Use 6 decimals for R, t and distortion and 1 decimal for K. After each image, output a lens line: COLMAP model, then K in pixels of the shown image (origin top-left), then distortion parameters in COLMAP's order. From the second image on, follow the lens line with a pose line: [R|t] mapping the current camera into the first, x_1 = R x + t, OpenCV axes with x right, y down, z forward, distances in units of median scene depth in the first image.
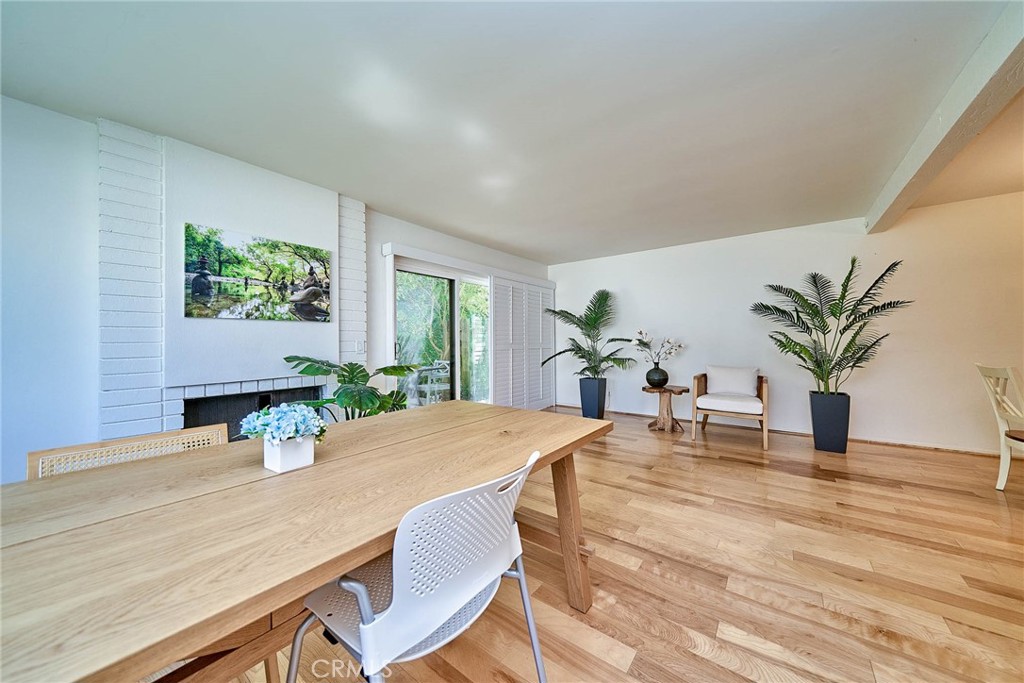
lens RADIAL K [[357.0, 0, 509.4], [0, 357.0, 339.9], [0, 0, 1]] dist [-0.000591, -0.000094]
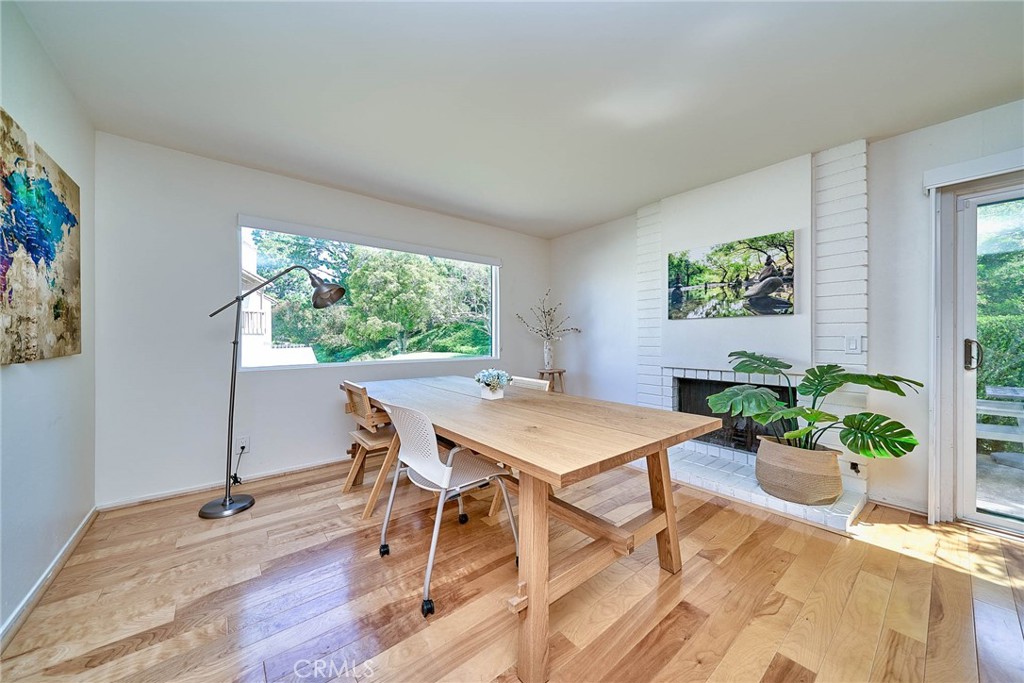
lens RADIAL K [[354.8, 0, 503.0], [0, 354.8, 338.8], [0, 0, 1]] dist [0.000902, -0.000026]
pose [[-0.244444, 0.010997, -0.969601, 0.518162], [0.007354, 0.999928, 0.009486, -0.003954], [0.969635, -0.004812, -0.244508, 0.566807]]
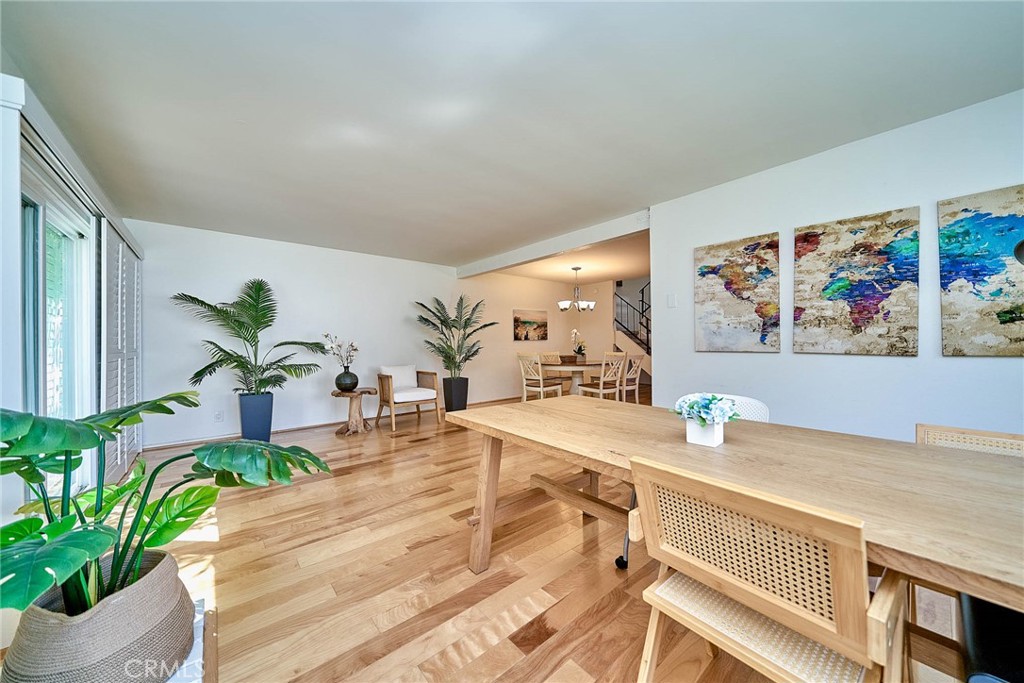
lens RADIAL K [[363.5, 0, 520.3], [0, 363.5, 339.5], [0, 0, 1]] dist [0.000194, 0.000046]
pose [[0.195311, 0.012879, 0.980657, -0.744624], [0.000698, 0.999912, -0.013271, 0.004355], [-0.980741, 0.003276, 0.195285, 0.521406]]
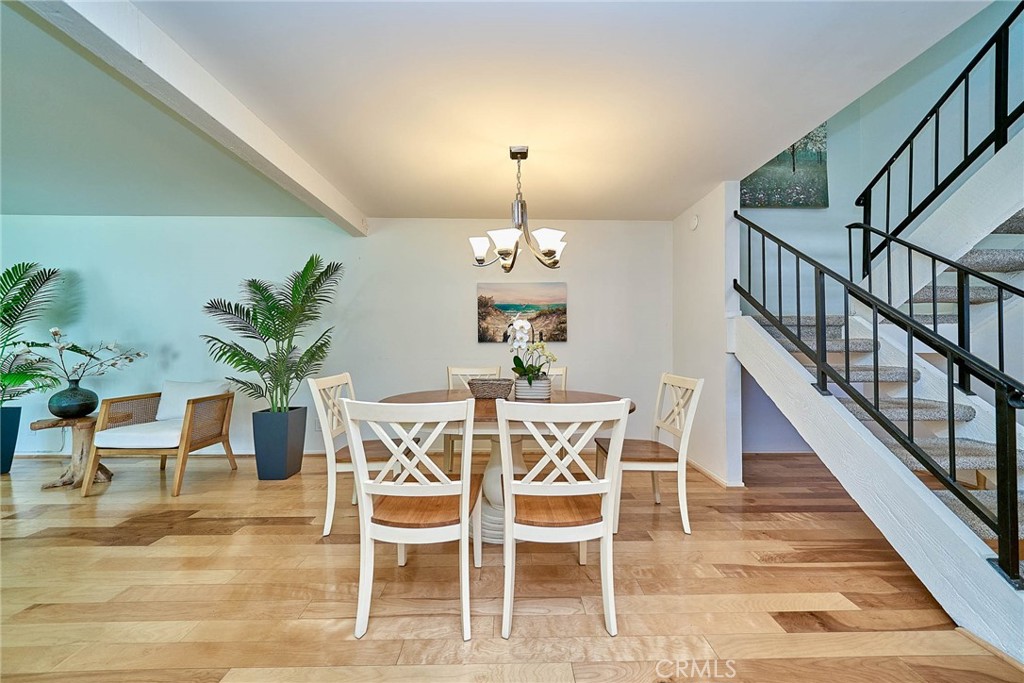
lens RADIAL K [[357.0, 0, 509.4], [0, 357.0, 339.9], [0, 0, 1]] dist [-0.000591, -0.000094]
pose [[0.779815, 0.019182, 0.625716, 0.971903], [-0.009650, 0.999780, -0.018622, -0.008208], [-0.625936, 0.008483, 0.779828, -0.014456]]
